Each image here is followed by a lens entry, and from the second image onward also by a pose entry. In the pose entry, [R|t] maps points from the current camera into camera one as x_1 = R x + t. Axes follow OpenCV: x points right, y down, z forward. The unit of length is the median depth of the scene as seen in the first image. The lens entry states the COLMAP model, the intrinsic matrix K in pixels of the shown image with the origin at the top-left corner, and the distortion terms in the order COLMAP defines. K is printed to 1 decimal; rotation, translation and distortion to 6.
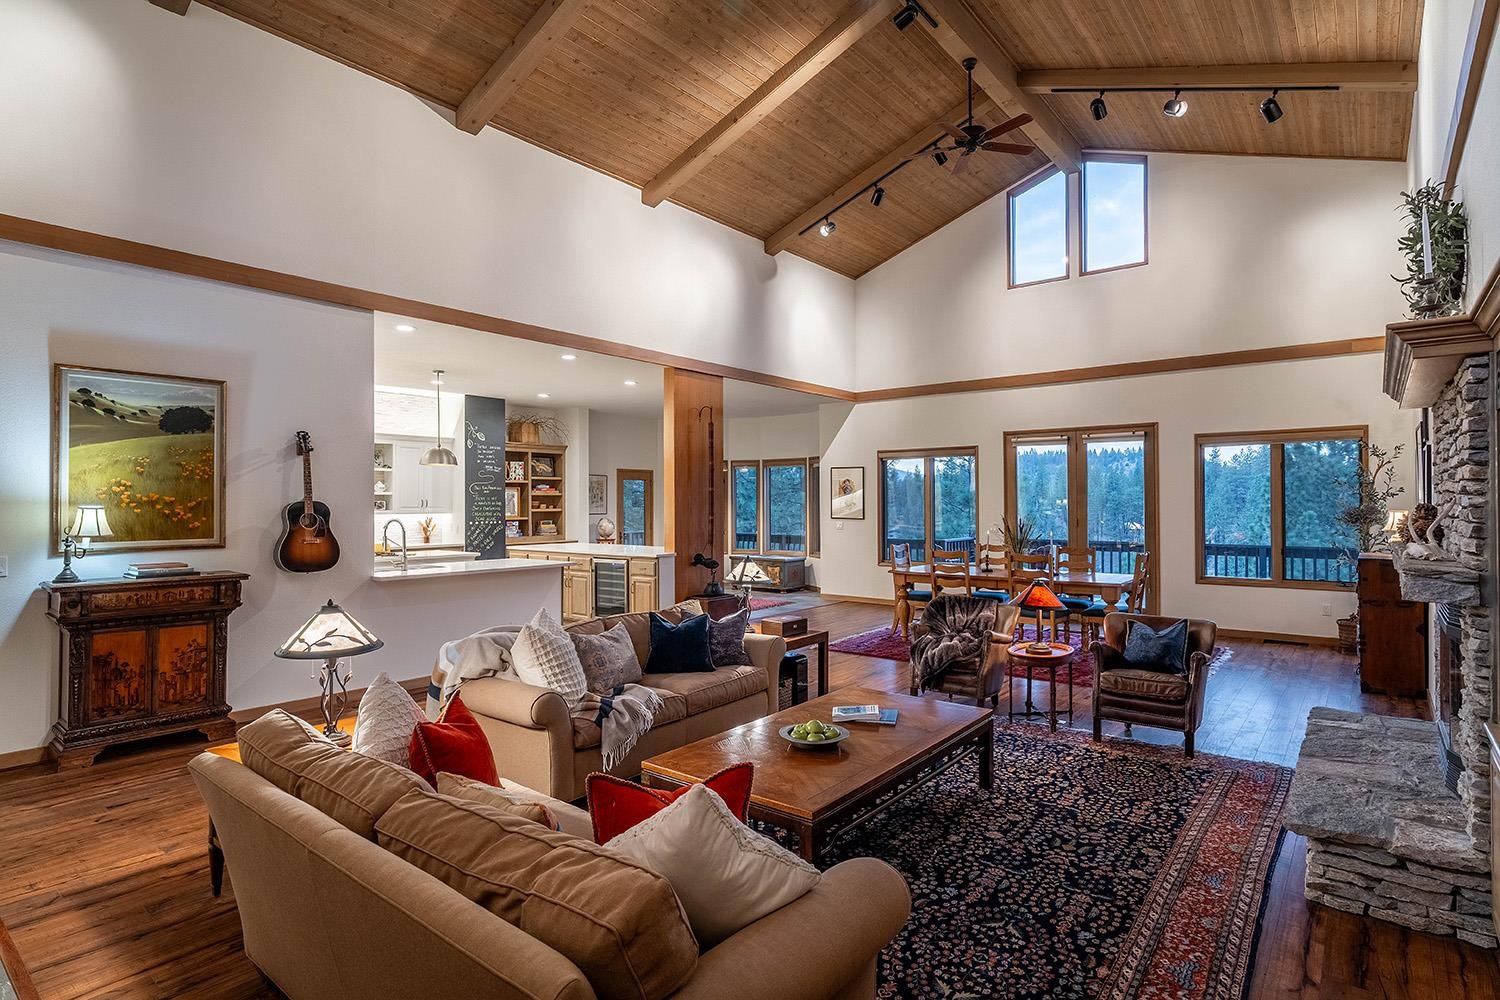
lens RADIAL K [[769.9, 0, 750.0], [0, 769.9, 500.0], [0, 0, 1]] dist [0.000028, -0.000003]
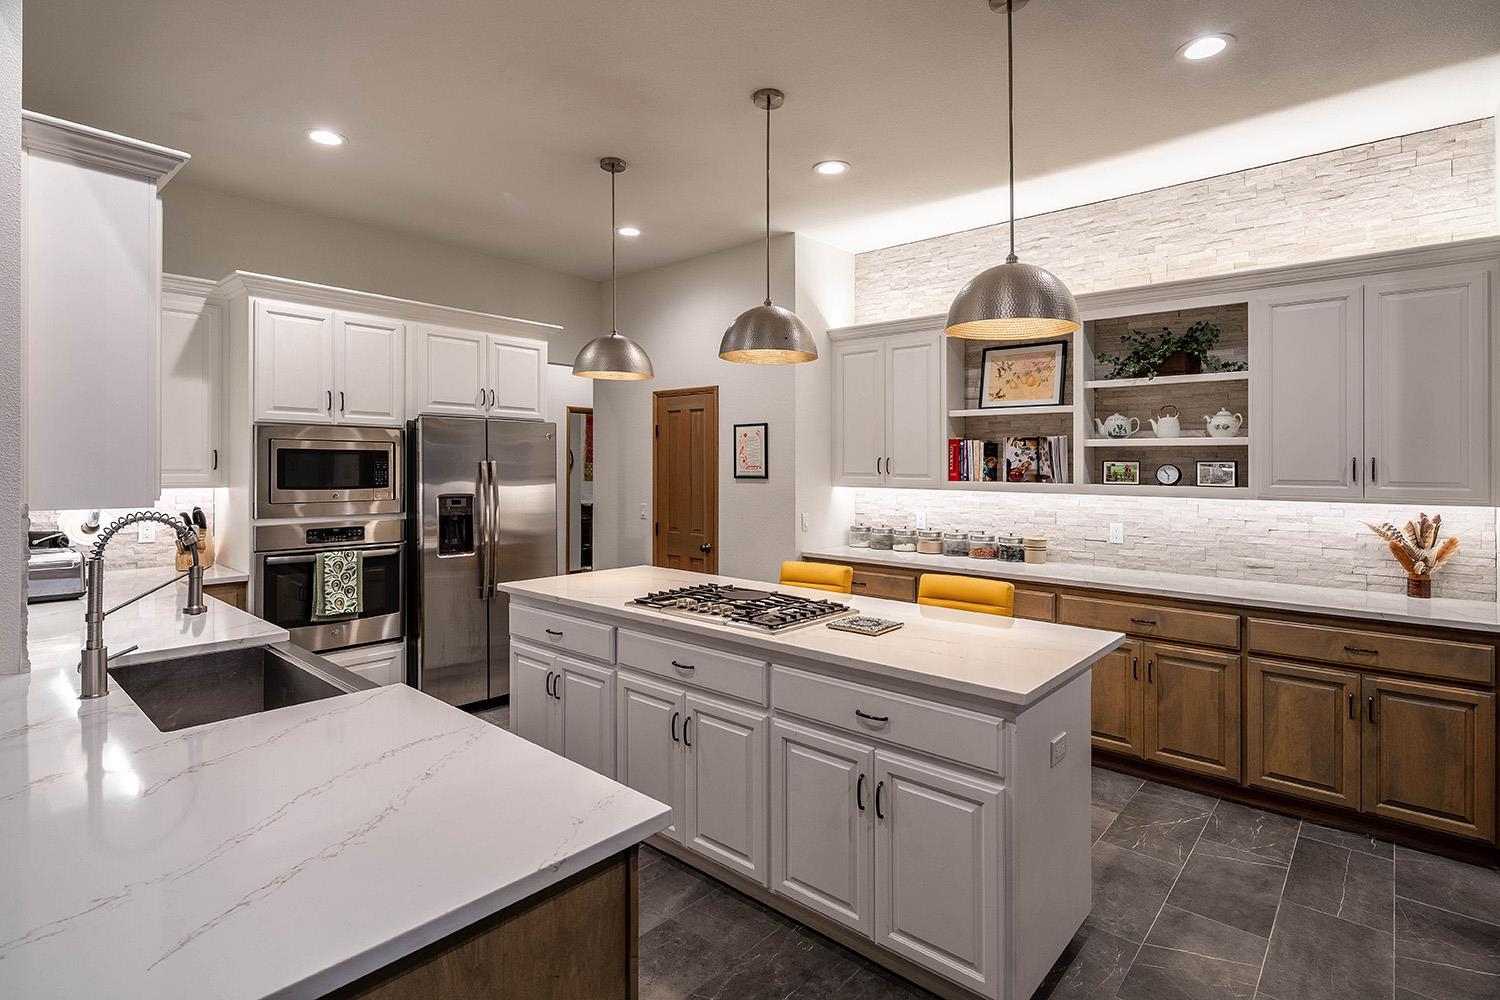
lens RADIAL K [[732.1, 0, 753.5], [0, 732.1, 461.8], [0, 0, 1]] dist [-0.000290, -0.000041]
pose [[-0.036878, -0.002088, -0.999318, -0.112363], [0.001074, 0.999997, -0.002129, 0.001461], [0.999319, -0.001152, -0.036876, 0.742583]]
